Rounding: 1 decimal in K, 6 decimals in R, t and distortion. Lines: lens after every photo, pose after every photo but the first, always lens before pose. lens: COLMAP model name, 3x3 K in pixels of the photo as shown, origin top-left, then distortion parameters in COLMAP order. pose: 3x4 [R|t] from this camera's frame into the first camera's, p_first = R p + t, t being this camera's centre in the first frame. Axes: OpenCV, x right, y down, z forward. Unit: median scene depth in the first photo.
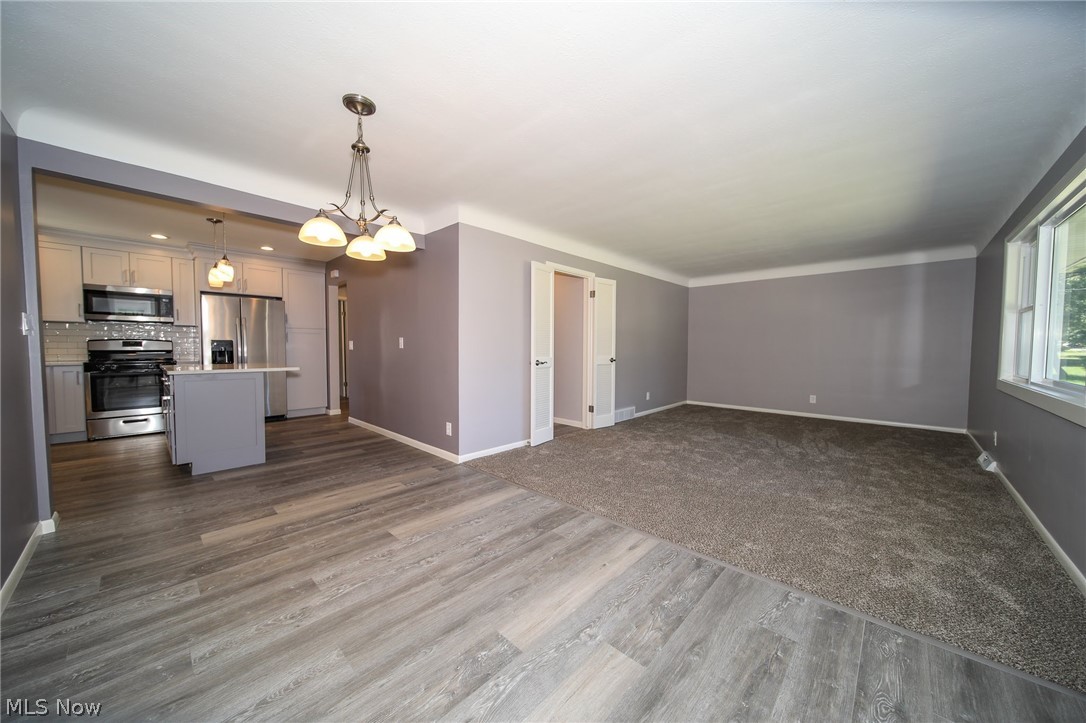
lens RADIAL K [[379.2, 0, 541.4], [0, 379.2, 362.8], [0, 0, 1]] dist [0.002837, 0.000173]
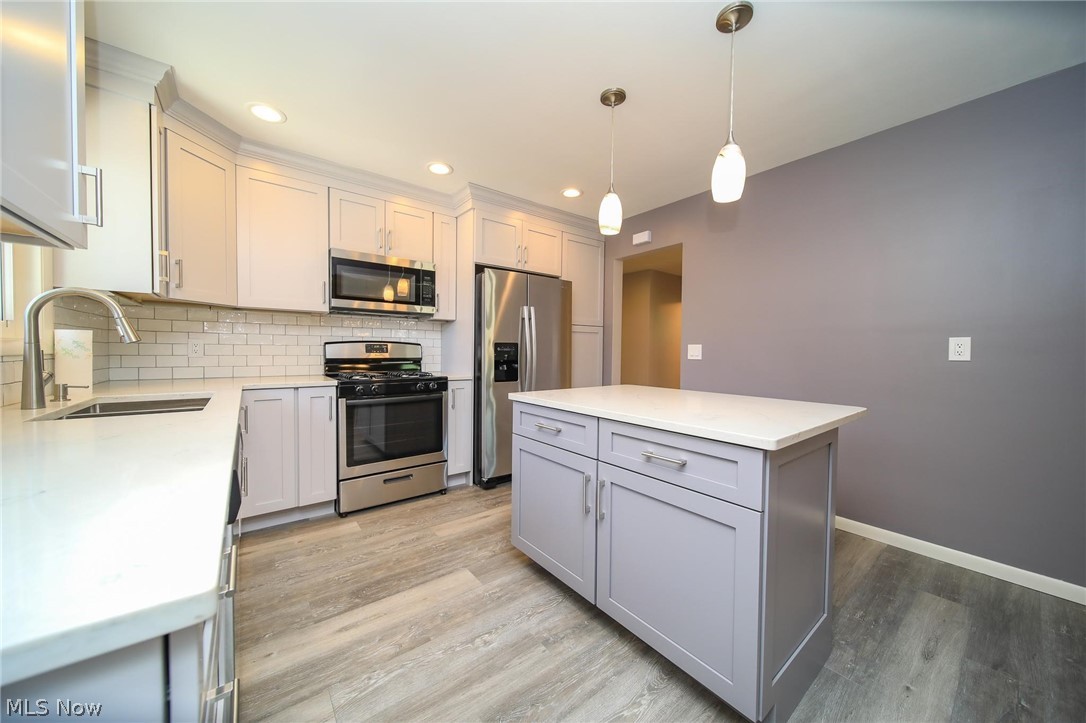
lens RADIAL K [[379.2, 0, 549.9], [0, 379.2, 358.6], [0, 0, 1]] dist [0.002837, 0.000173]
pose [[0.988941, 0.005467, -0.148208, -0.693716], [-0.008725, 0.999734, -0.021340, -0.022298], [0.148051, 0.022397, 0.988726, 0.416943]]
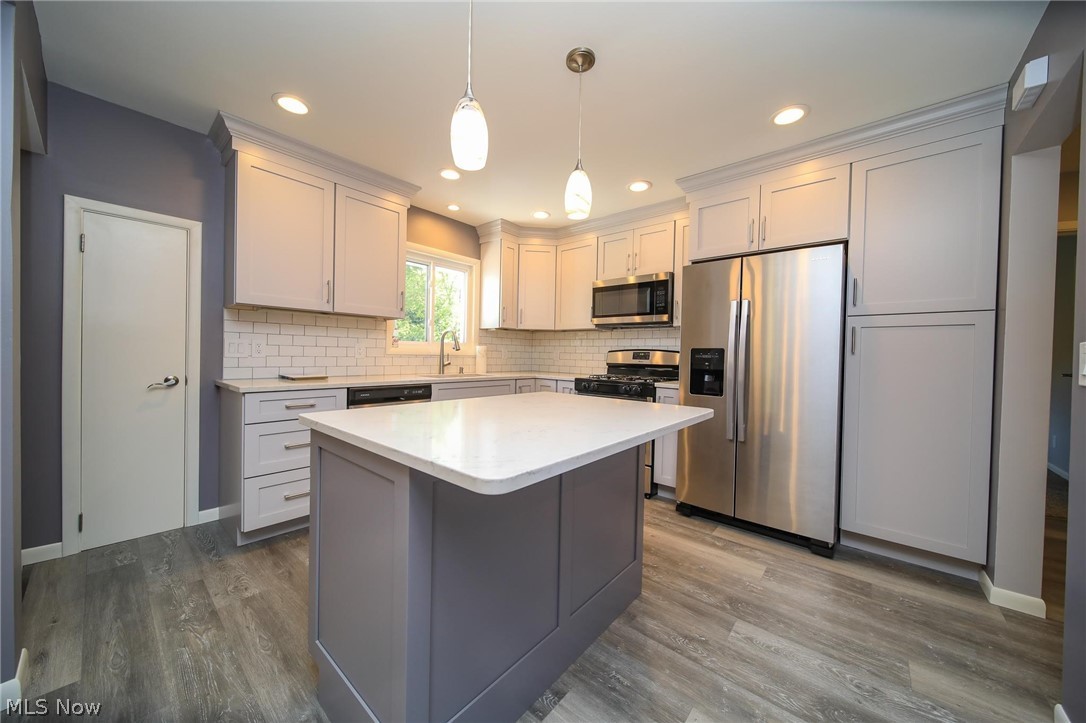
lens RADIAL K [[379.2, 0, 549.9], [0, 379.2, 359.2], [0, 0, 1]] dist [0.002837, 0.000173]
pose [[0.060817, 0.007551, -0.998120, -0.352943], [-0.062317, 0.998049, 0.003753, -0.034988], [0.996202, 0.061971, 0.061169, 0.778006]]
